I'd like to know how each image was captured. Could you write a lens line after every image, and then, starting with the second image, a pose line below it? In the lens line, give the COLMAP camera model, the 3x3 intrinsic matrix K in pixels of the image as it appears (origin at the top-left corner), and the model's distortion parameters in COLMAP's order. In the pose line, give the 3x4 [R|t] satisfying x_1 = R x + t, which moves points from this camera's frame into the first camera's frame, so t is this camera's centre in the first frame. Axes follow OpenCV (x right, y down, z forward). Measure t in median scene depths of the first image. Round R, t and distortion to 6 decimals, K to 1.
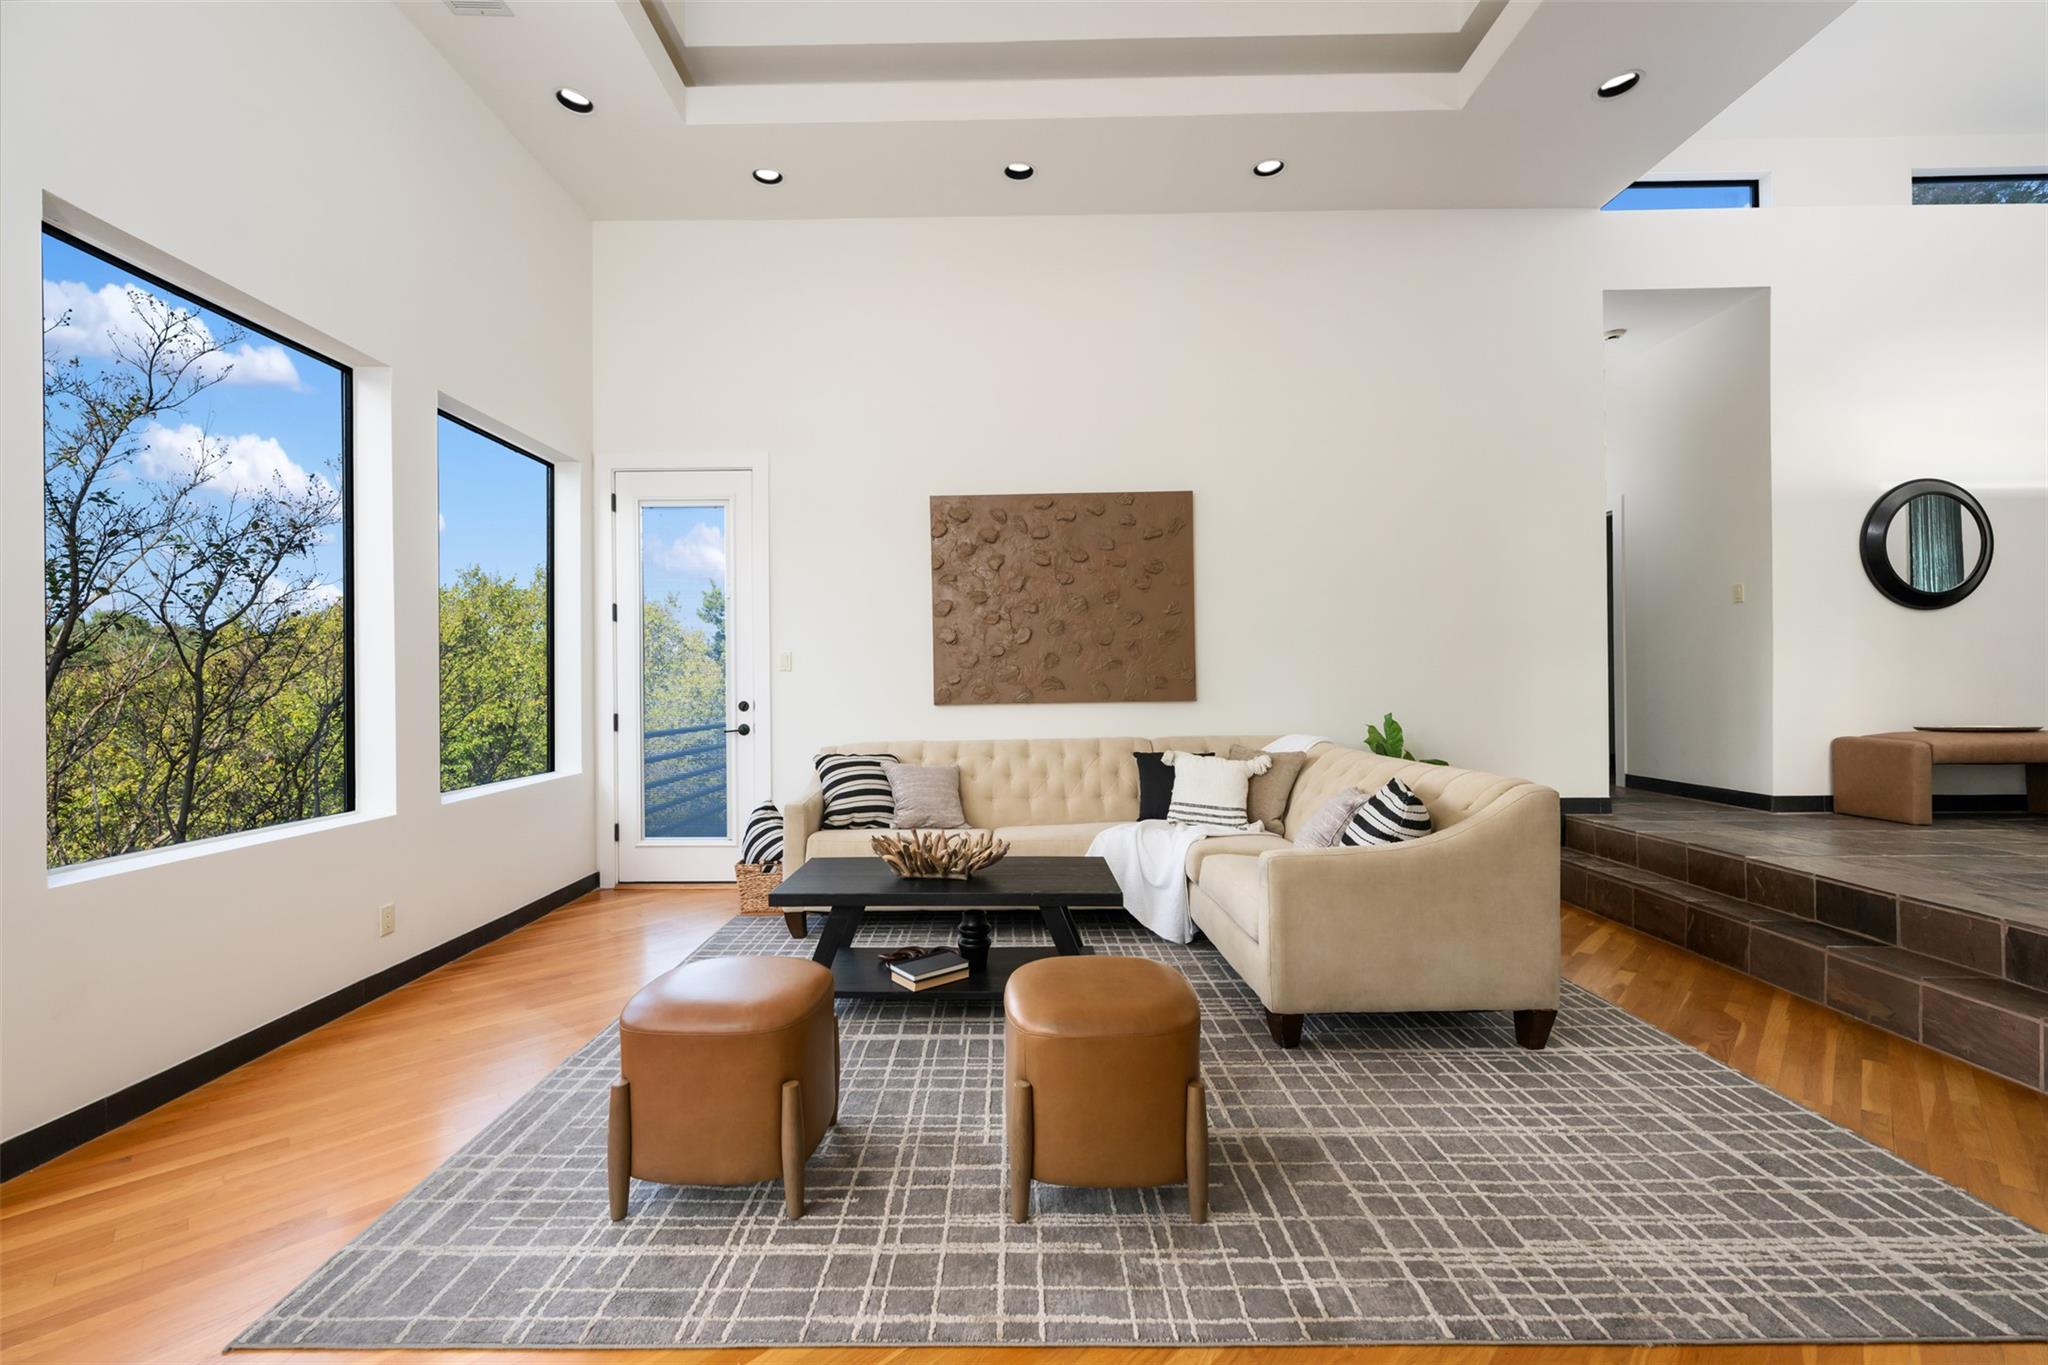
lens RADIAL K [[809.9, 0, 998.5], [0, 809.9, 679.6], [0, 0, 1]] dist [-0.001886, 0.000328]
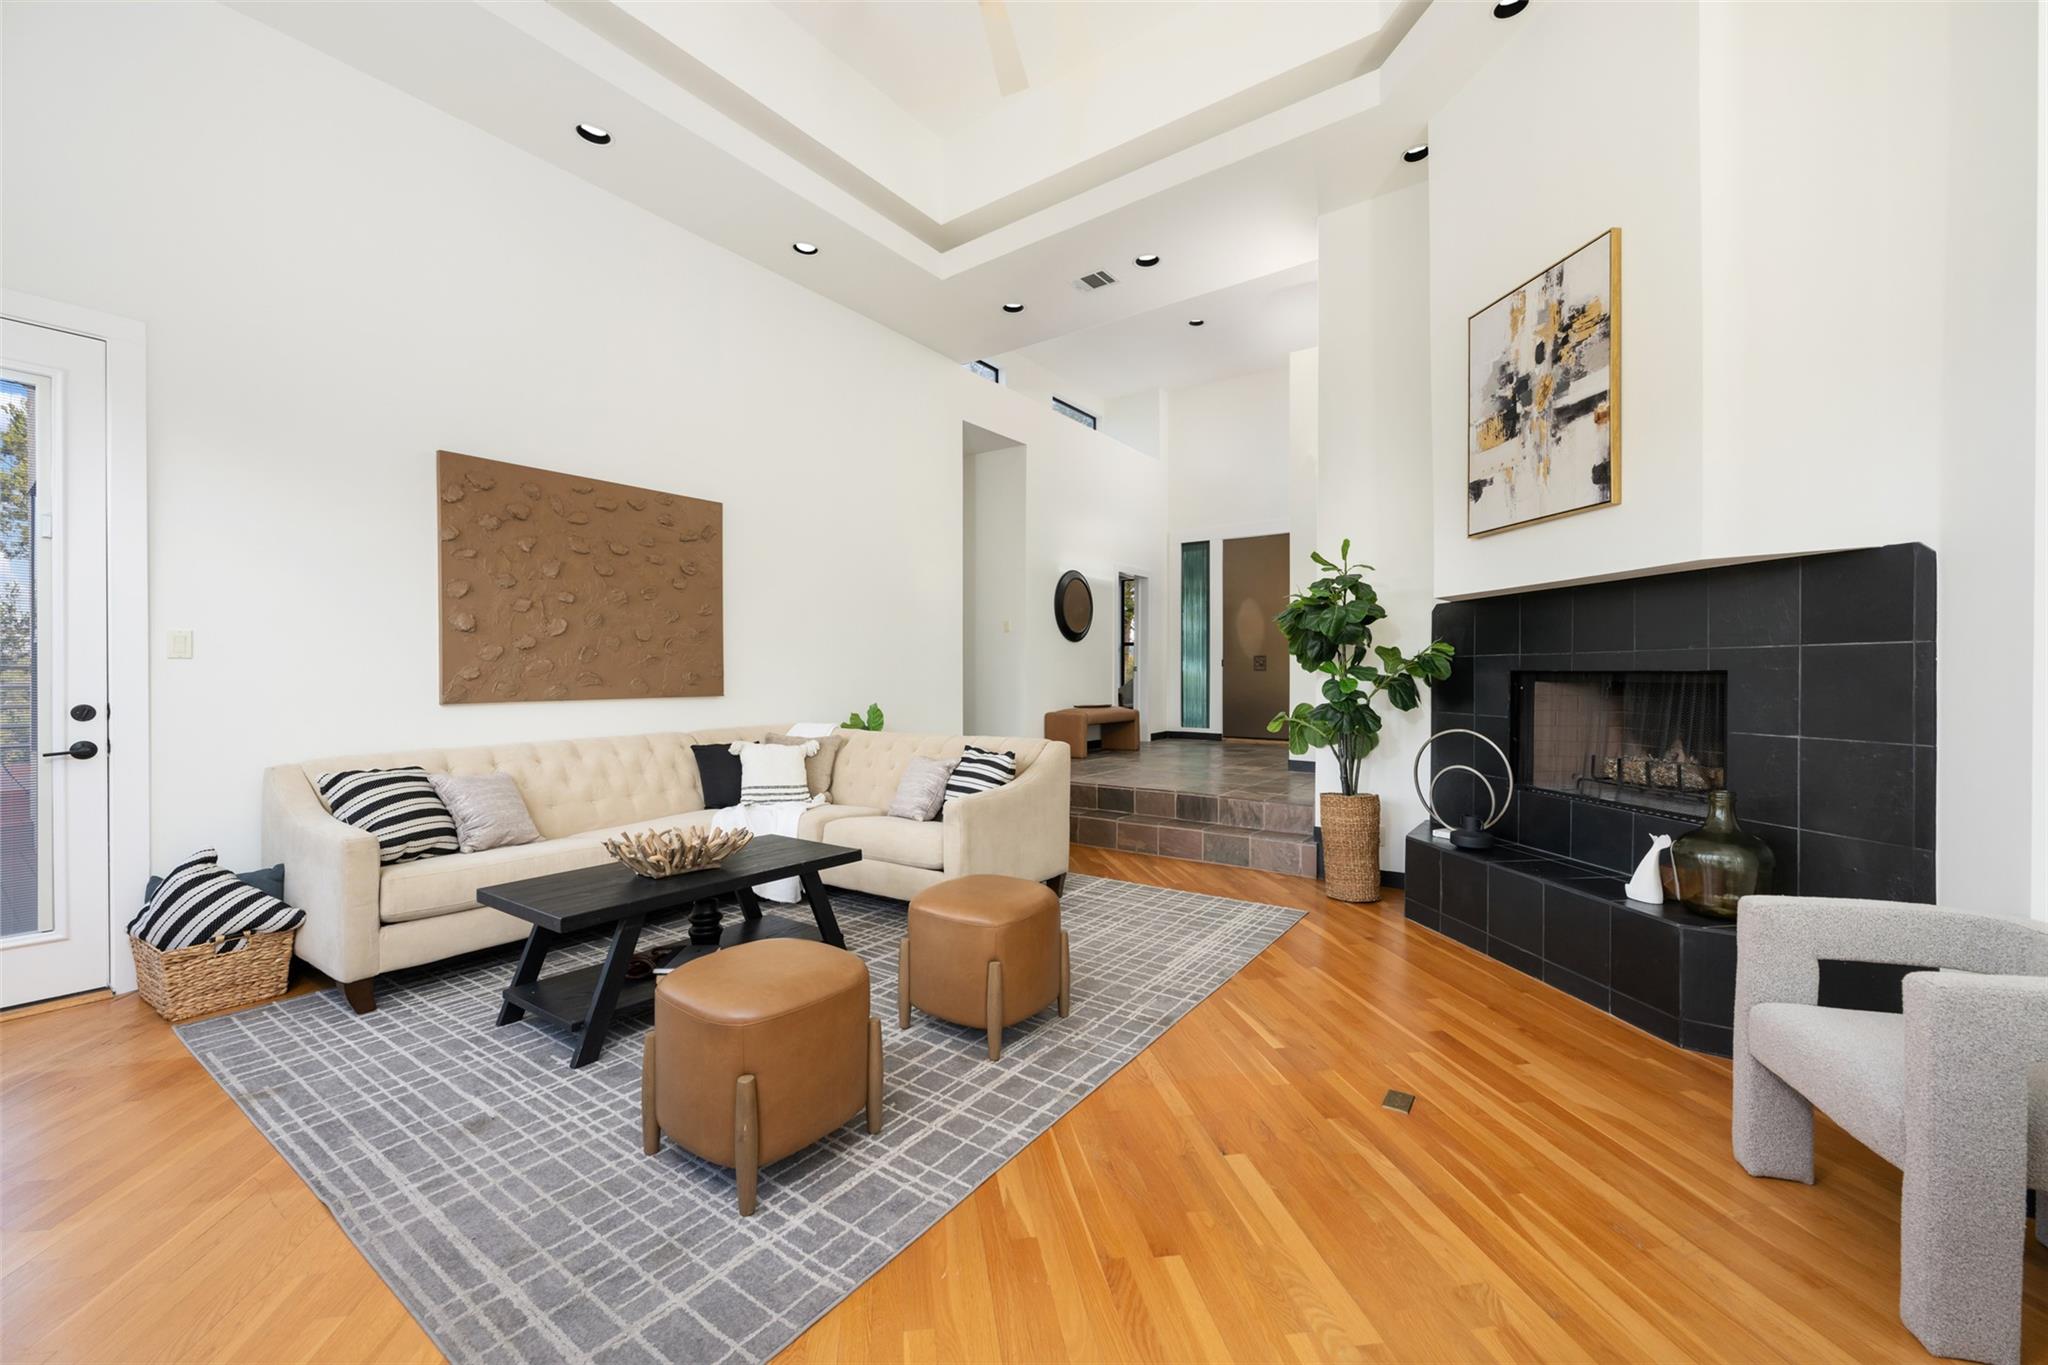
lens RADIAL K [[809.9, 0, 990.9], [0, 809.9, 676.3], [0, 0, 1]] dist [-0.001886, 0.000328]
pose [[0.591577, 0.007749, 0.806211, -0.469164], [-0.007806, 0.999962, -0.003883, 0.001558], [-0.806211, -0.003996, 0.591615, 0.071844]]
